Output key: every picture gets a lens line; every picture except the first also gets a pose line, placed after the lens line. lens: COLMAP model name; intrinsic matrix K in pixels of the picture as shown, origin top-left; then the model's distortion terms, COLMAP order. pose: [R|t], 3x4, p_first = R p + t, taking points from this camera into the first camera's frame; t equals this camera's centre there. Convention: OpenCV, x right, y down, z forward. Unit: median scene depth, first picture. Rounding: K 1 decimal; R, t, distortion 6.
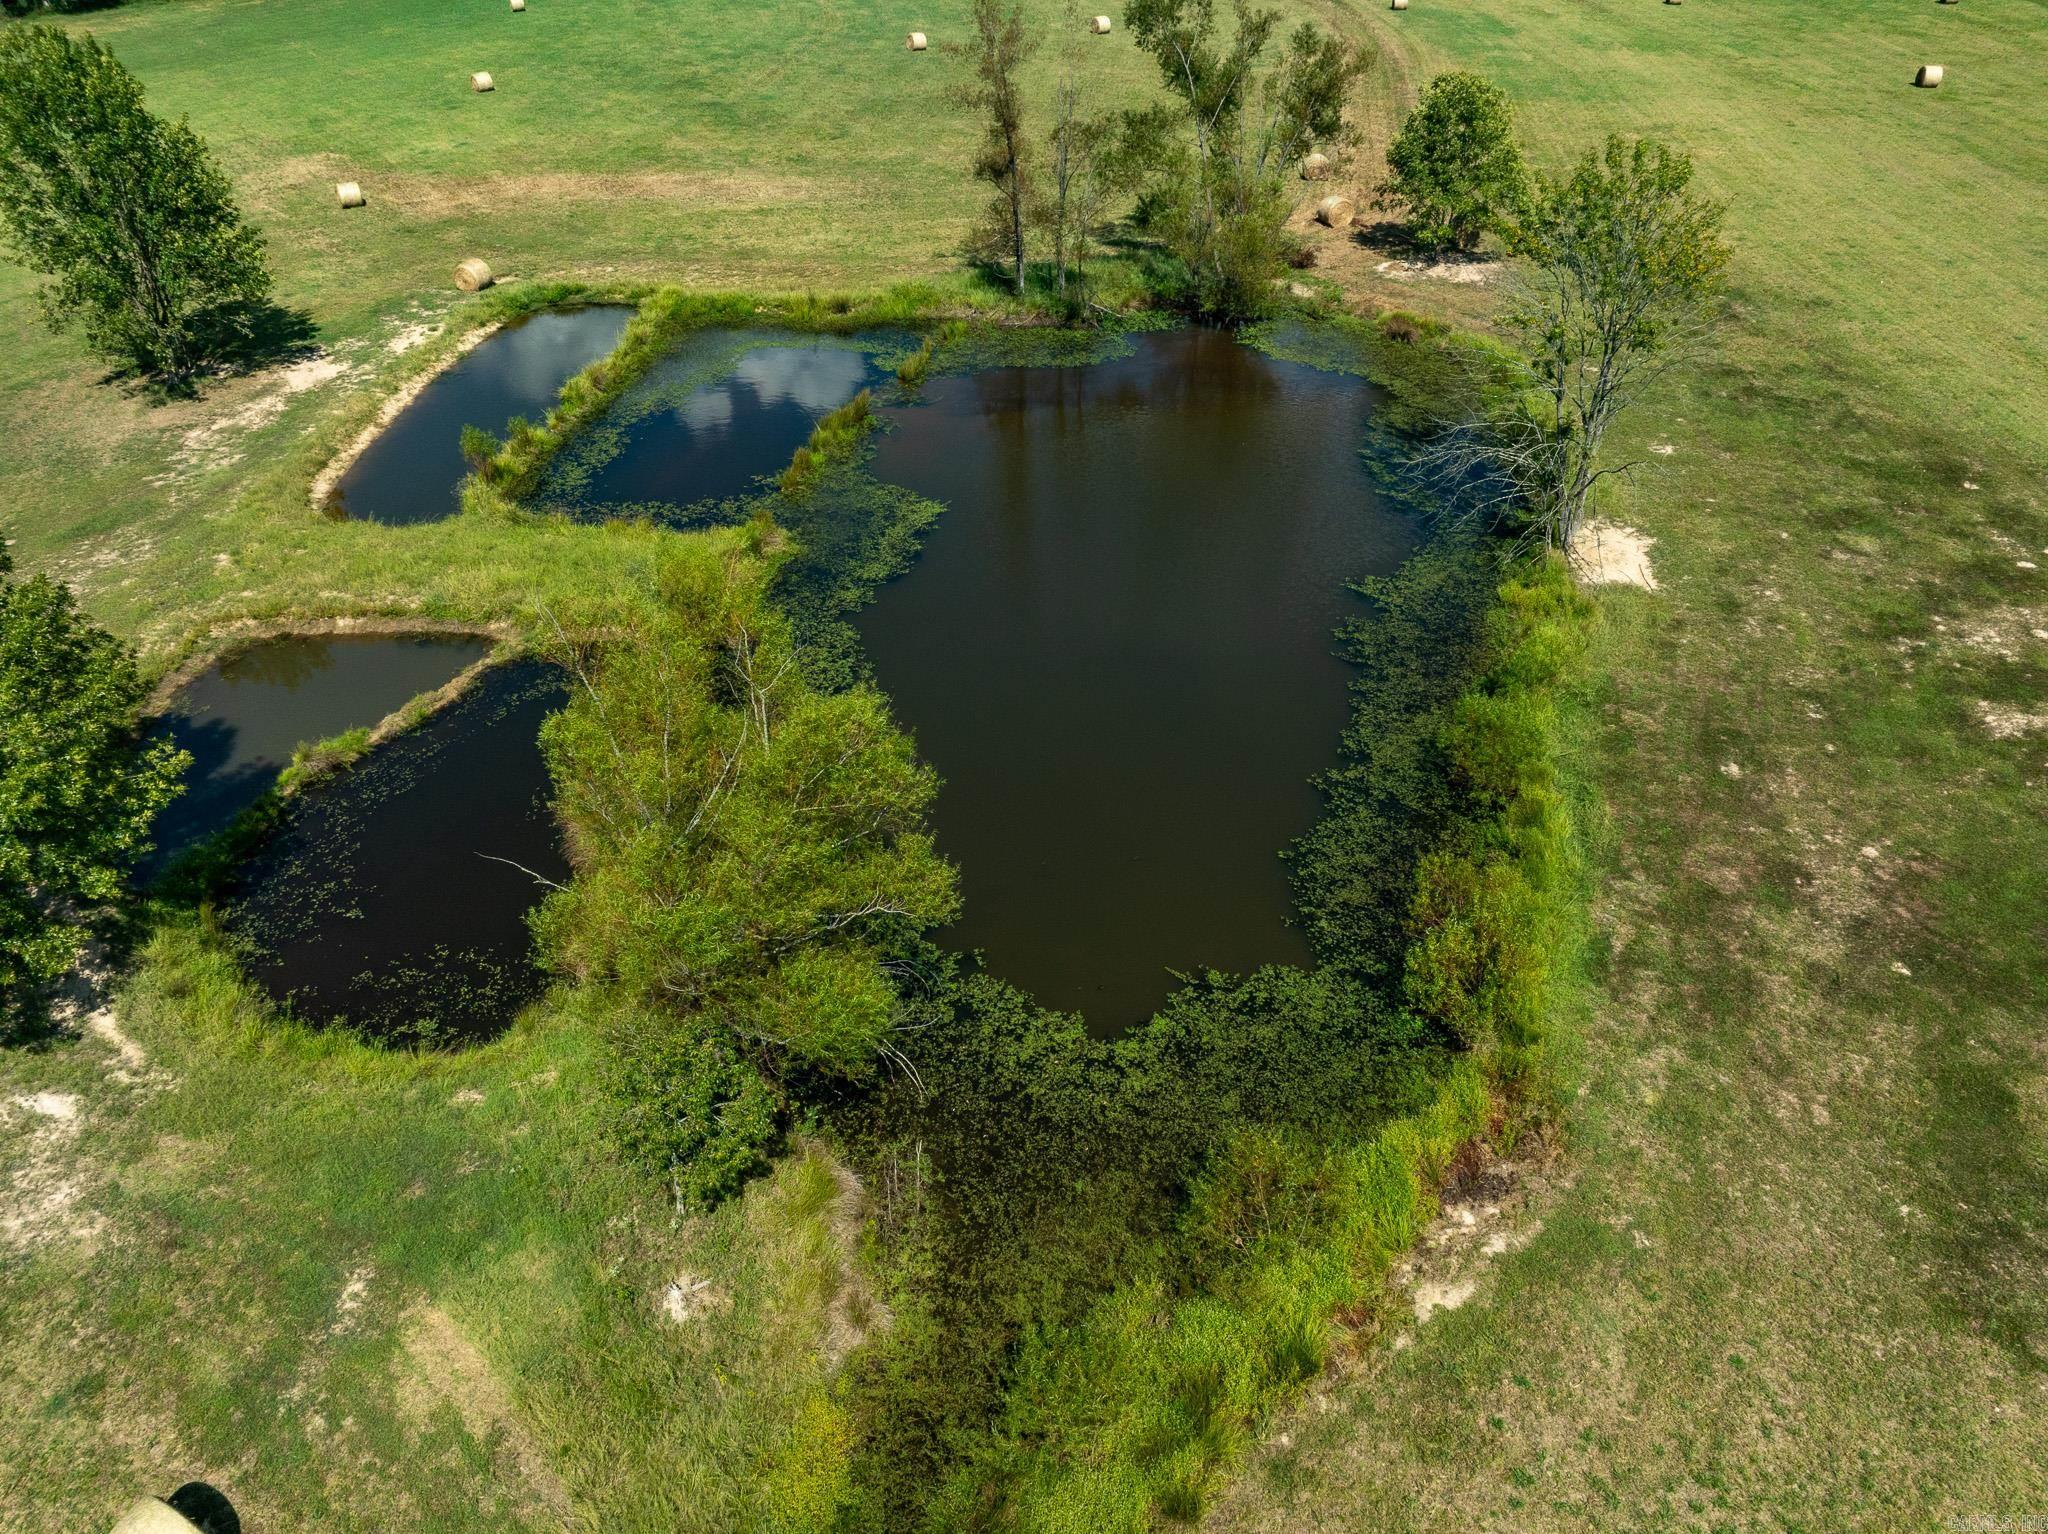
lens RADIAL K [[1434.7, 0, 1025.1], [0, 1434.7, 766.8], [0, 0, 1]] dist [-0.059214, 0.031280]
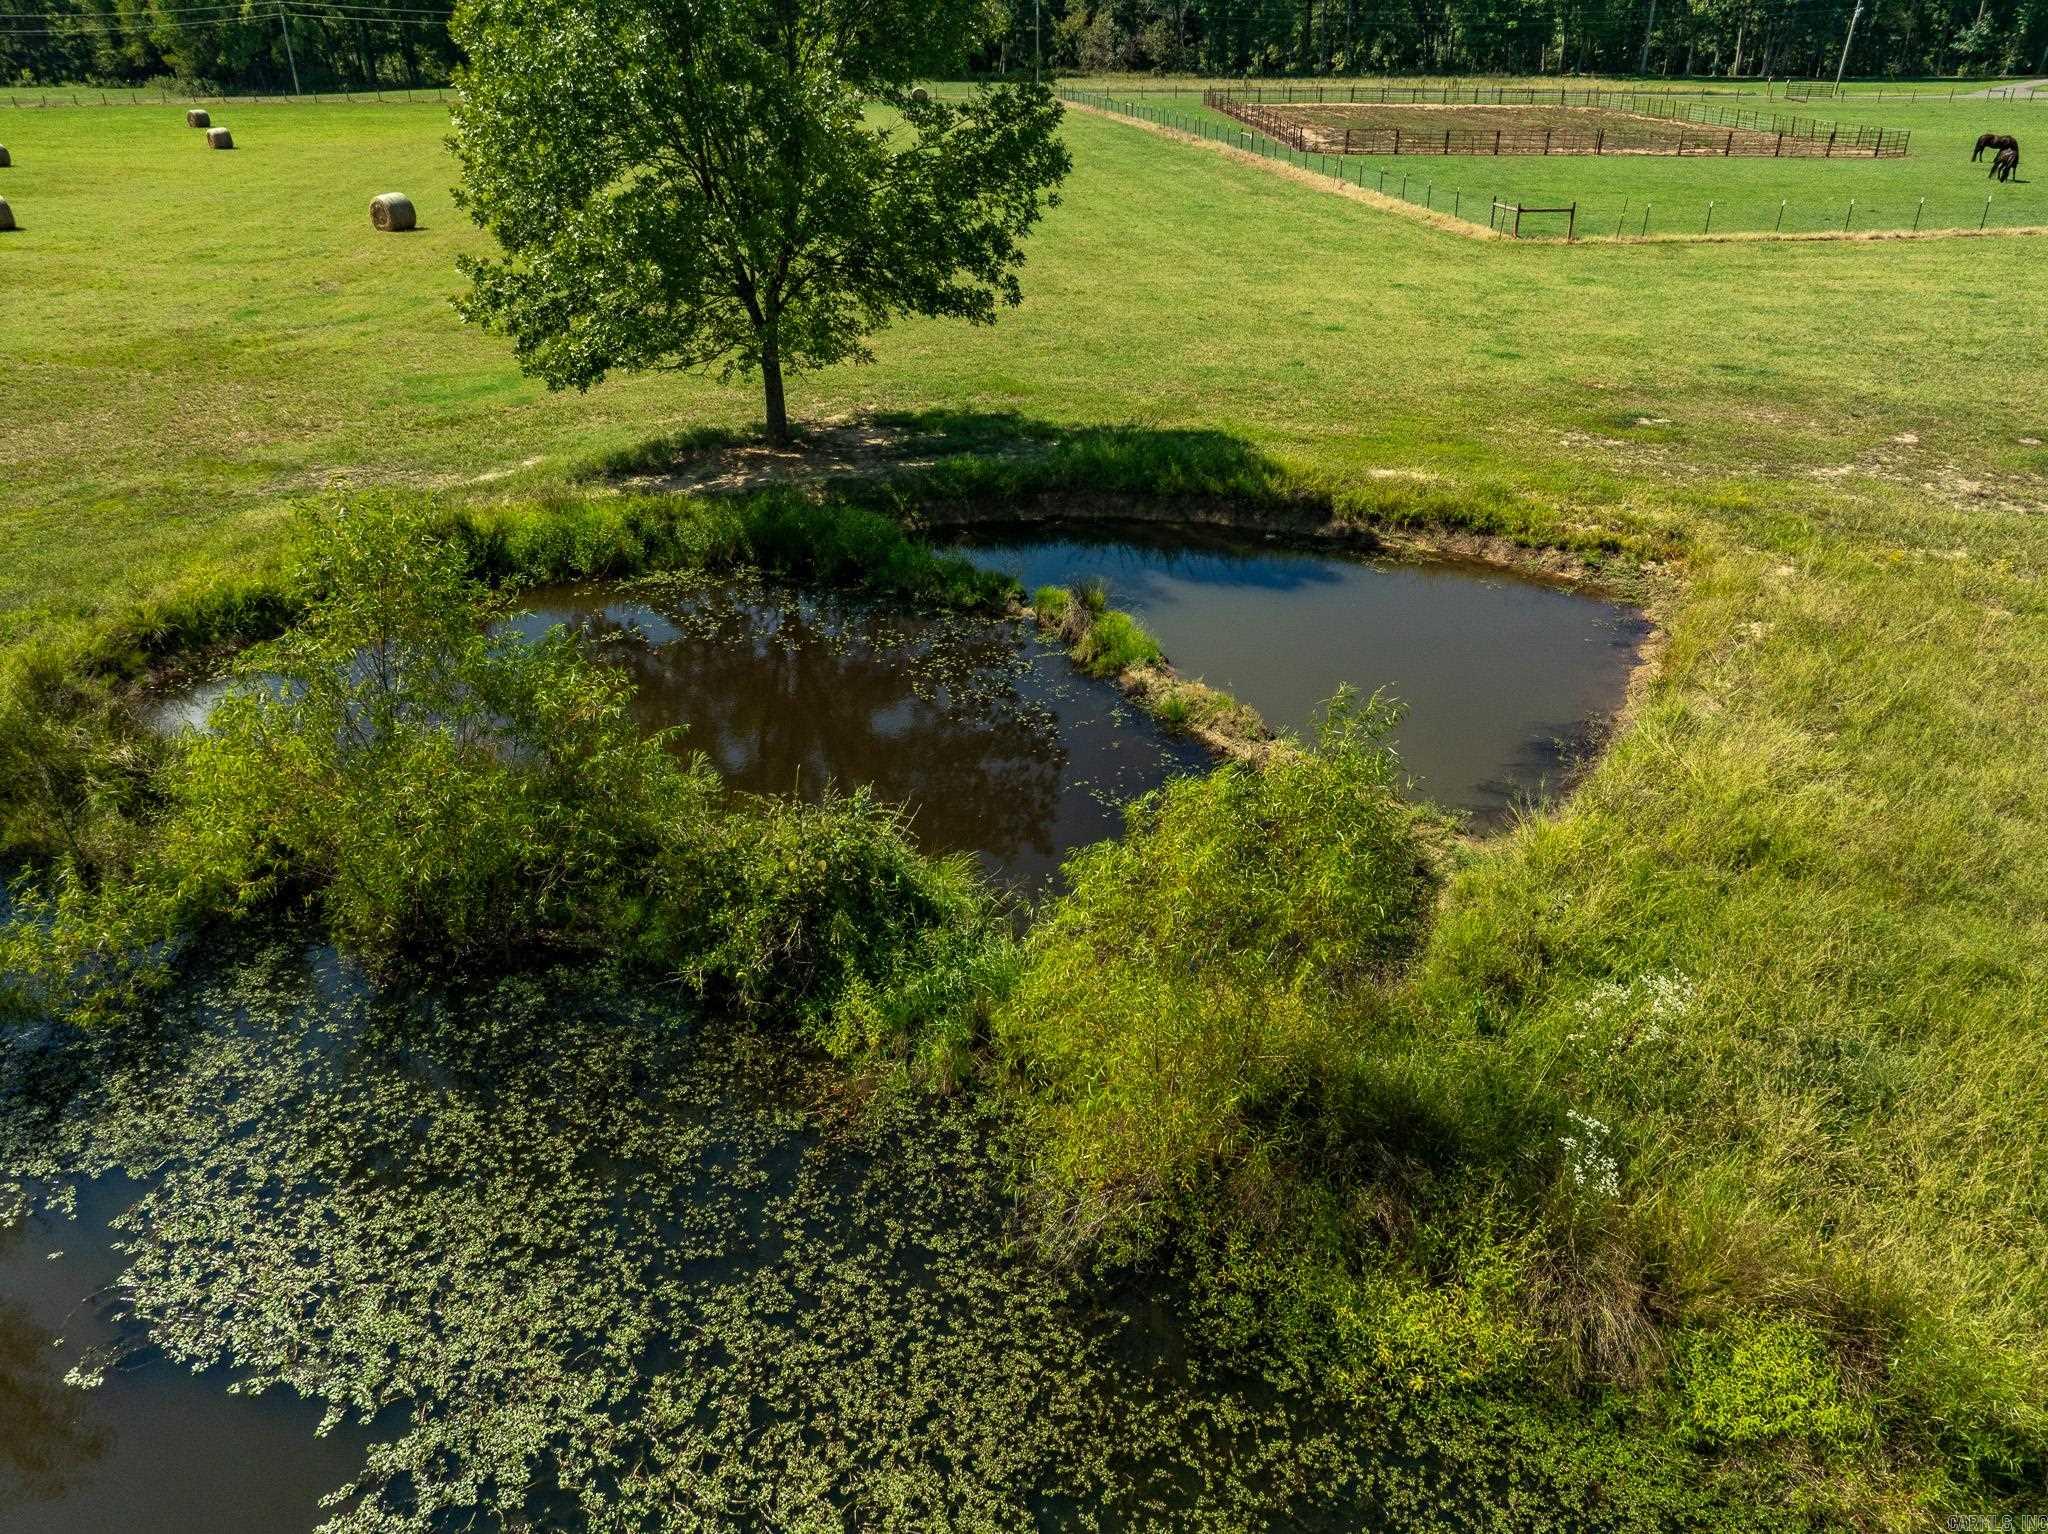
lens RADIAL K [[1434.7, 0, 1038.3], [0, 1434.7, 766.2], [0, 0, 1]] dist [-0.059214, 0.031280]
pose [[-0.477766, 0.419294, -0.771967, -0.042520], [-0.506213, 0.586786, 0.632005, -0.223670], [0.717975, 0.692730, -0.068095, 0.790979]]
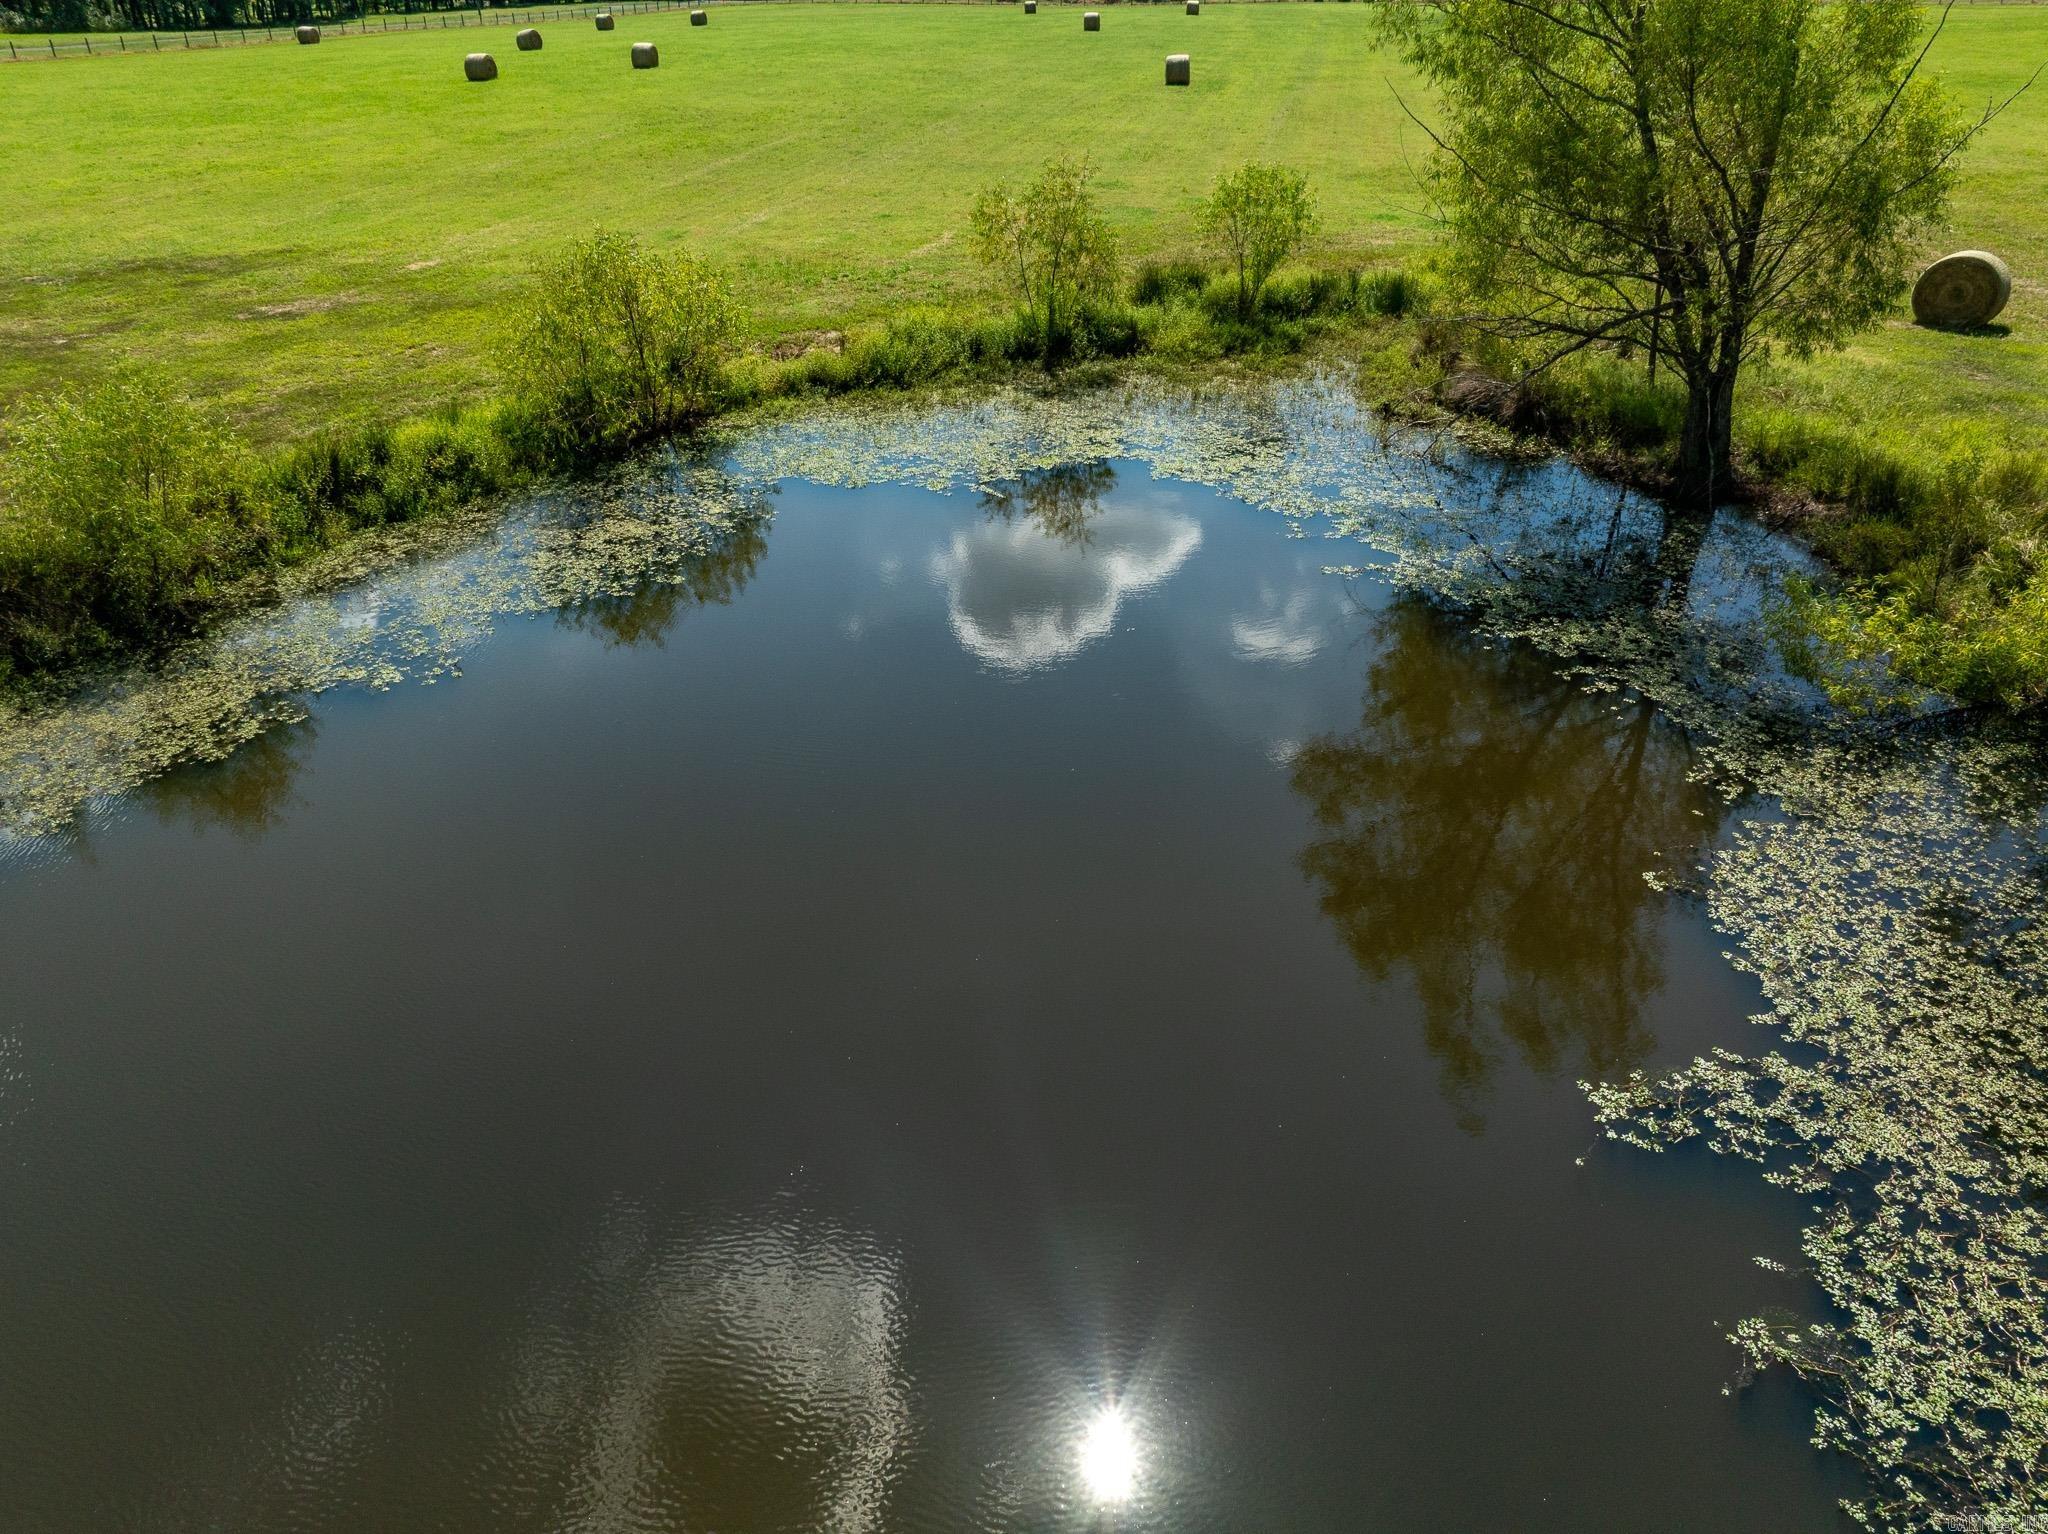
lens RADIAL K [[1434.7, 0, 1017.7], [0, 1434.7, 754.1], [0, 0, 1]] dist [-0.059214, 0.031280]
pose [[-0.965861, -0.095664, 0.240751, -0.043049], [0.176631, 0.436645, 0.882124, -0.234066], [-0.189510, 0.894533, -0.404841, 0.839901]]
